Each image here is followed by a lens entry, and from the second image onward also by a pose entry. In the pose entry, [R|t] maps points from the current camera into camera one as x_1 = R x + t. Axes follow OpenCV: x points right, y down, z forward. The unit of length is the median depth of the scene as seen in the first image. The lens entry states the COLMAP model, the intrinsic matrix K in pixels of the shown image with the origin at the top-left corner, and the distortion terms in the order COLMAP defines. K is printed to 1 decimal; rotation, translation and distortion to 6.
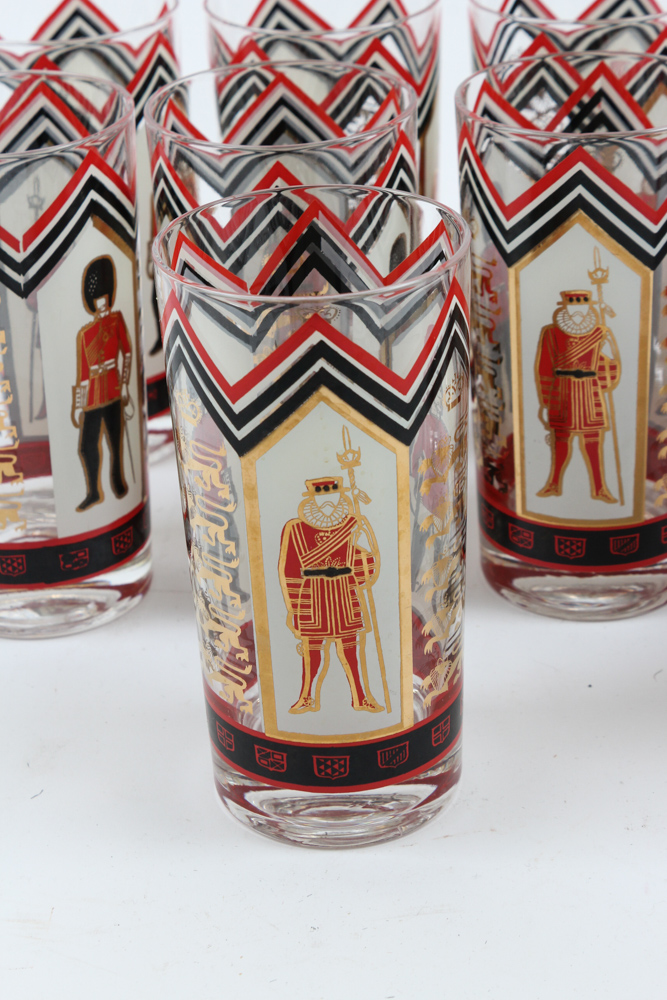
lens RADIAL K [[2331.0, 0, 332.4], [0, 2331.0, 459.3], [0, 0, 1]] dist [-0.039043, 0.033126]
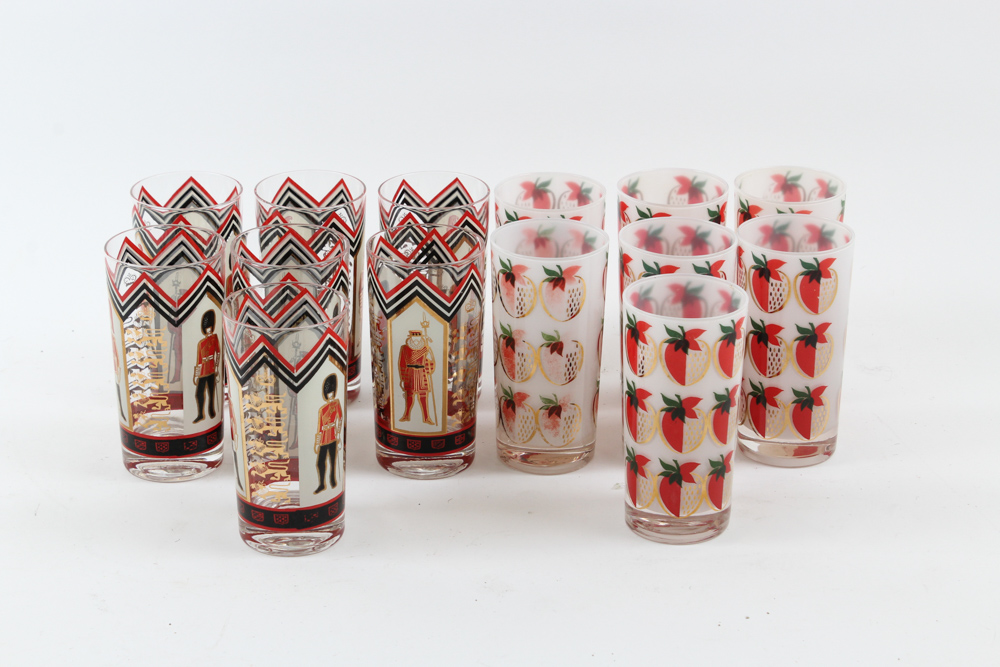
lens RADIAL K [[2331.0, 0, 484.0], [0, 2331.0, 309.5], [0, 0, 1]] dist [-0.039043, 0.033126]
pose [[0.997187, 0.027432, 0.069751, 0.009672], [-0.022189, 0.996947, -0.074868, 0.076391], [-0.071591, 0.073110, 0.994751, -1.270403]]
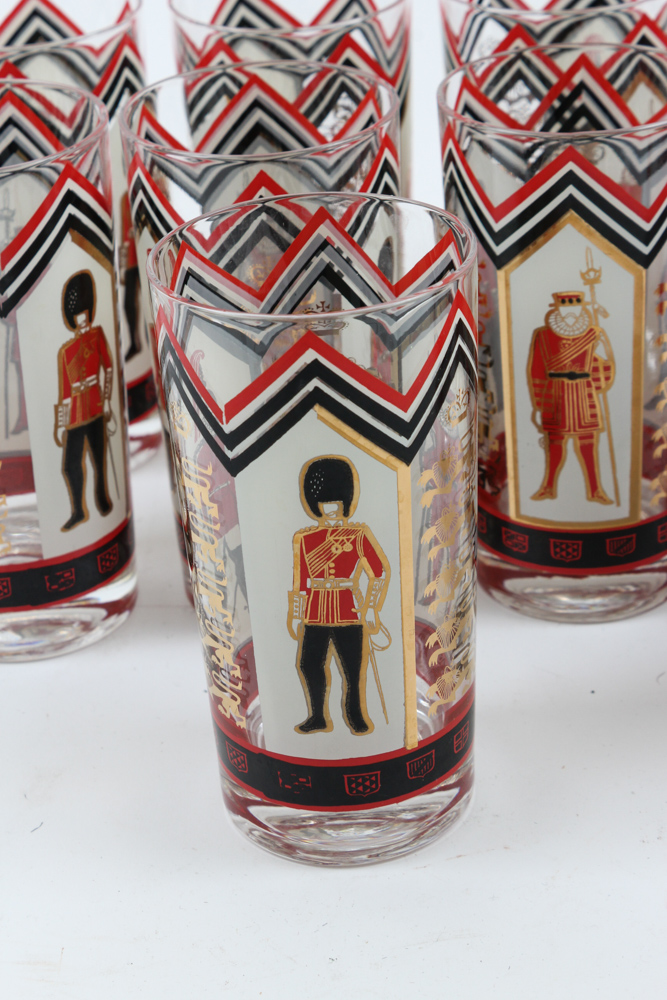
lens RADIAL K [[2331.0, 0, 332.4], [0, 2331.0, 459.3], [0, 0, 1]] dist [-0.039043, 0.033126]
pose [[0.998902, -0.034065, 0.032151, -0.027396], [0.033458, 0.999255, 0.019223, -0.023330], [-0.032782, -0.018127, 0.999298, 0.021911]]
